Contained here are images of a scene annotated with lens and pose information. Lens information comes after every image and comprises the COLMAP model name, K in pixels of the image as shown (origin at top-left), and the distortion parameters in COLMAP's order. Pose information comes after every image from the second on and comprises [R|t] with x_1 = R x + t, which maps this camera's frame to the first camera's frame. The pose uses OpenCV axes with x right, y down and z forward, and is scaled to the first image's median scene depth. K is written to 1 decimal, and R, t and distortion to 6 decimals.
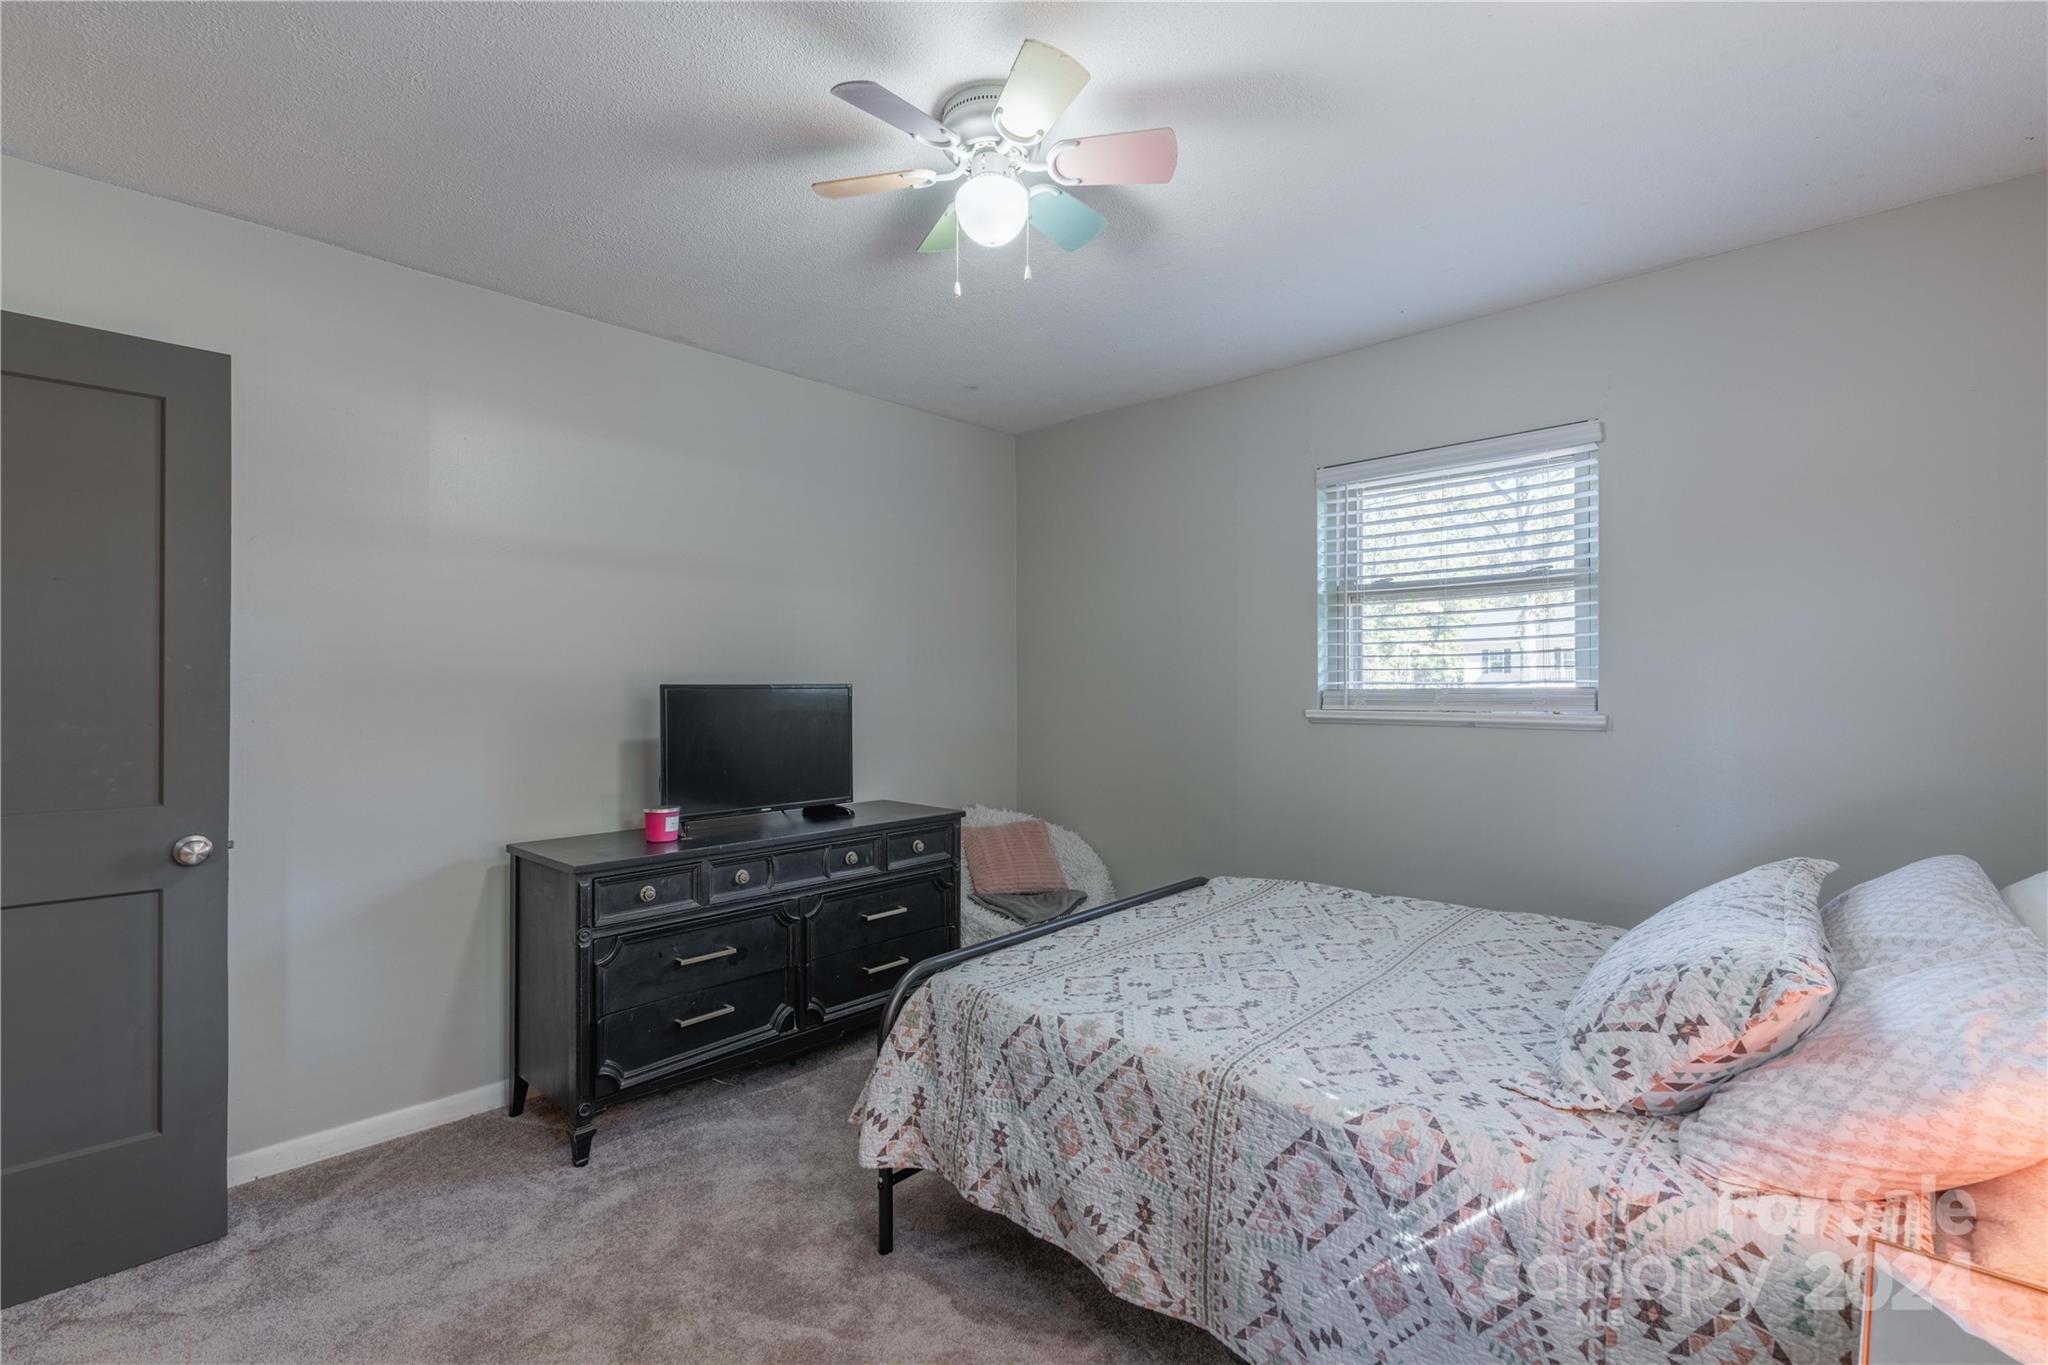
lens RADIAL K [[932.0, 0, 1024.0], [0, 932.0, 682.5], [0, 0, 1]] dist [-0.003130, 0.000279]
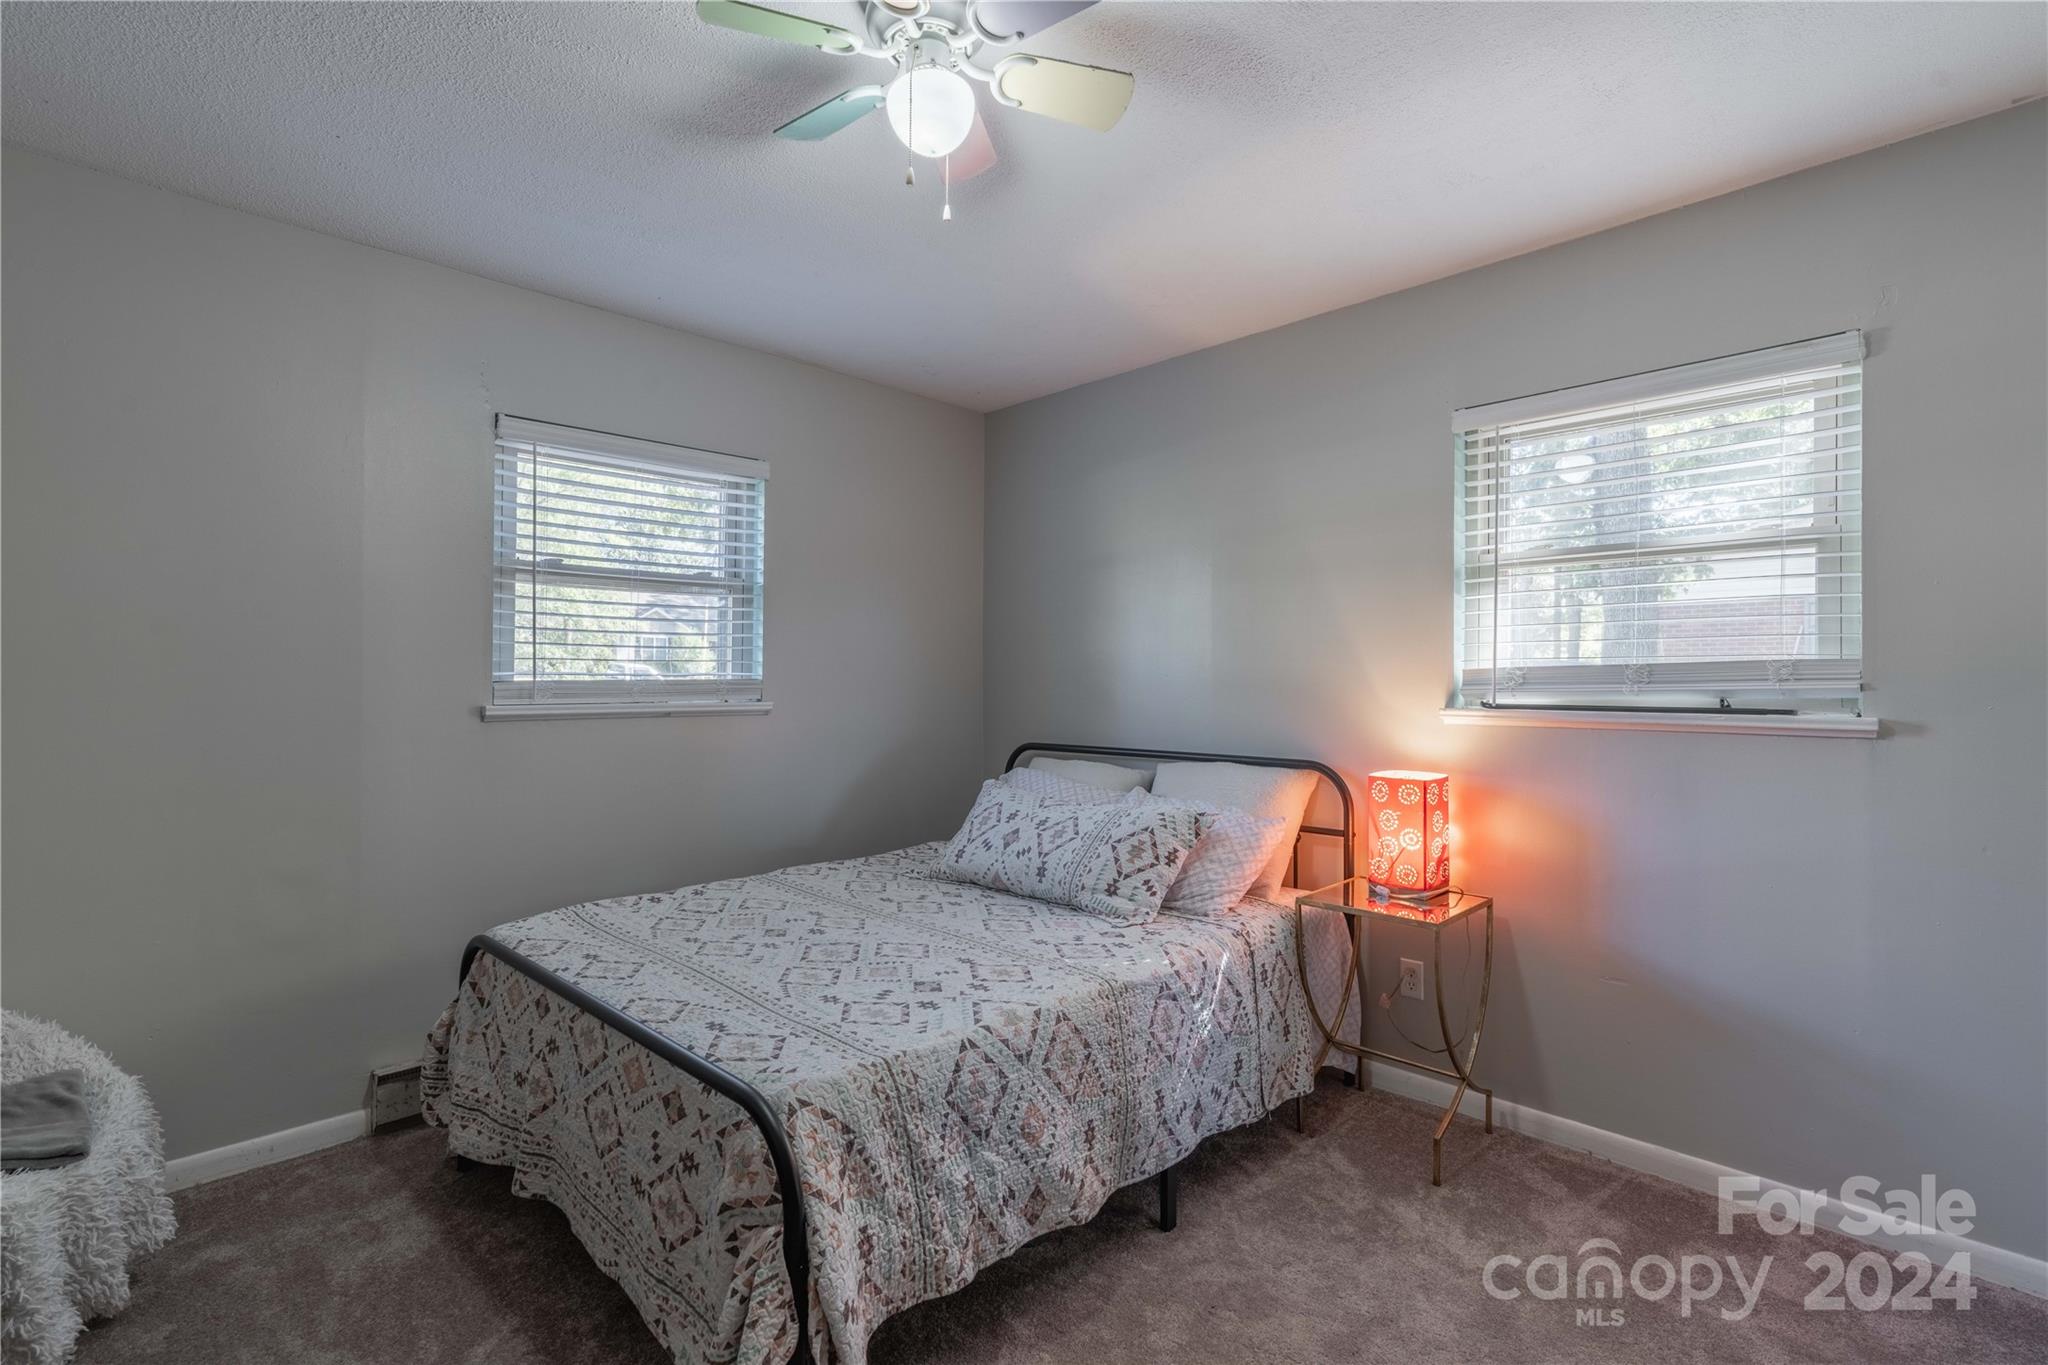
lens RADIAL K [[932.0, 0, 1024.0], [0, 932.0, 682.5], [0, 0, 1]] dist [-0.003130, 0.000279]
pose [[0.018770, 0.001028, 0.999823, -0.924598], [-0.008406, 0.999964, -0.000871, 0.011316], [-0.999788, -0.008388, 0.018778, 0.960822]]
